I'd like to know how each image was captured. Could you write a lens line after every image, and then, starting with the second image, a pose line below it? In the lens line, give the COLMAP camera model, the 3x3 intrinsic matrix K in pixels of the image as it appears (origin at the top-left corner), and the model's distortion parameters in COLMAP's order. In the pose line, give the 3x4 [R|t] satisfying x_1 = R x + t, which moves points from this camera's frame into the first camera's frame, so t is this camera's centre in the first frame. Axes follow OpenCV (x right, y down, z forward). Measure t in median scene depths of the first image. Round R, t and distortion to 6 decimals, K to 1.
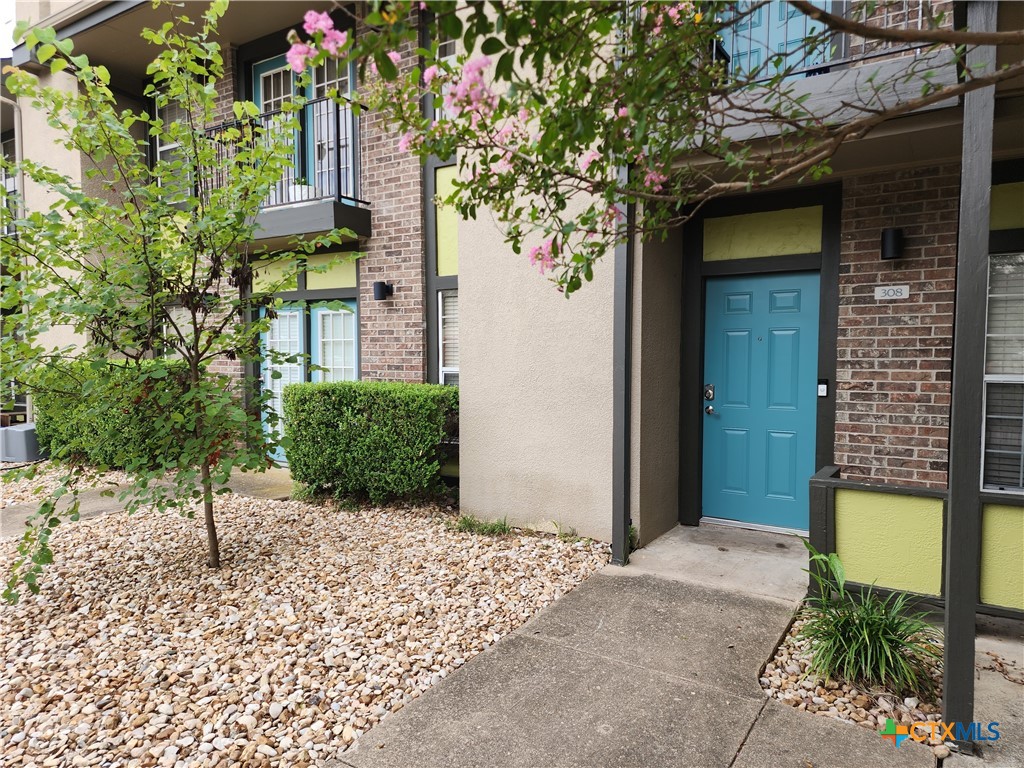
lens RADIAL K [[694.2, 0, 512.0], [0, 694.2, 383.0], [0, 0, 1]] dist [0.005824, -0.011459]
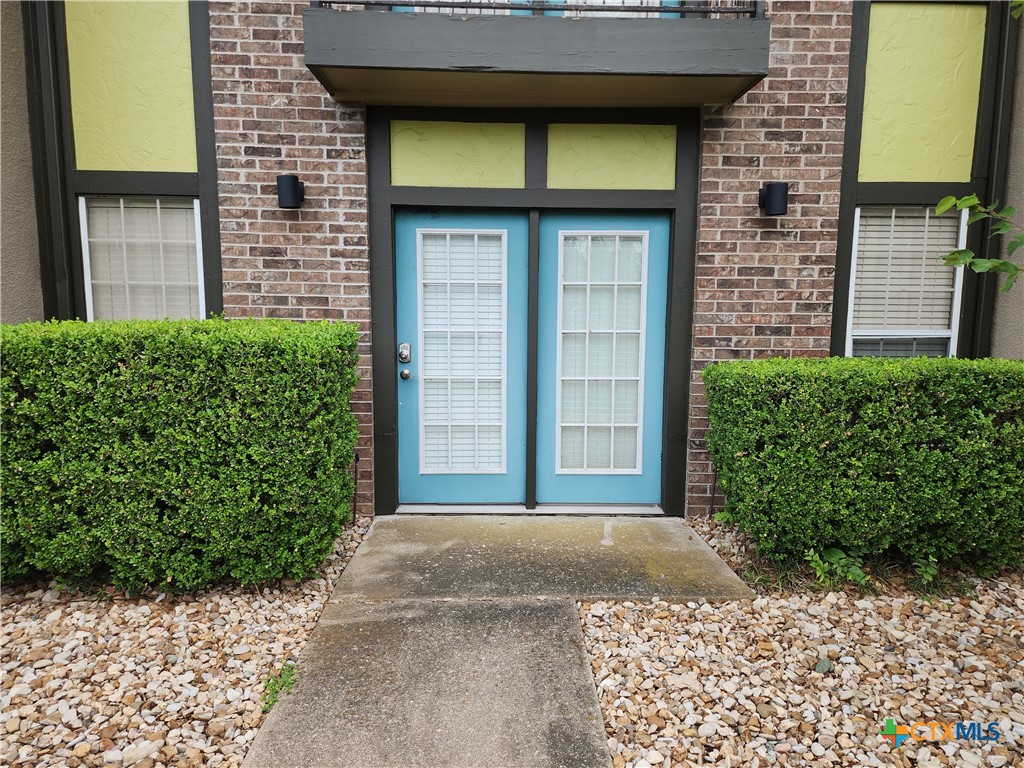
lens RADIAL K [[694.2, 0, 511.8], [0, 694.2, 385.7], [0, 0, 1]] dist [0.005824, -0.011459]
pose [[0.831809, -0.062292, 0.551556, -0.702096], [0.027797, 0.997111, 0.070691, -0.024189], [-0.554366, -0.043470, 0.831137, 0.633033]]
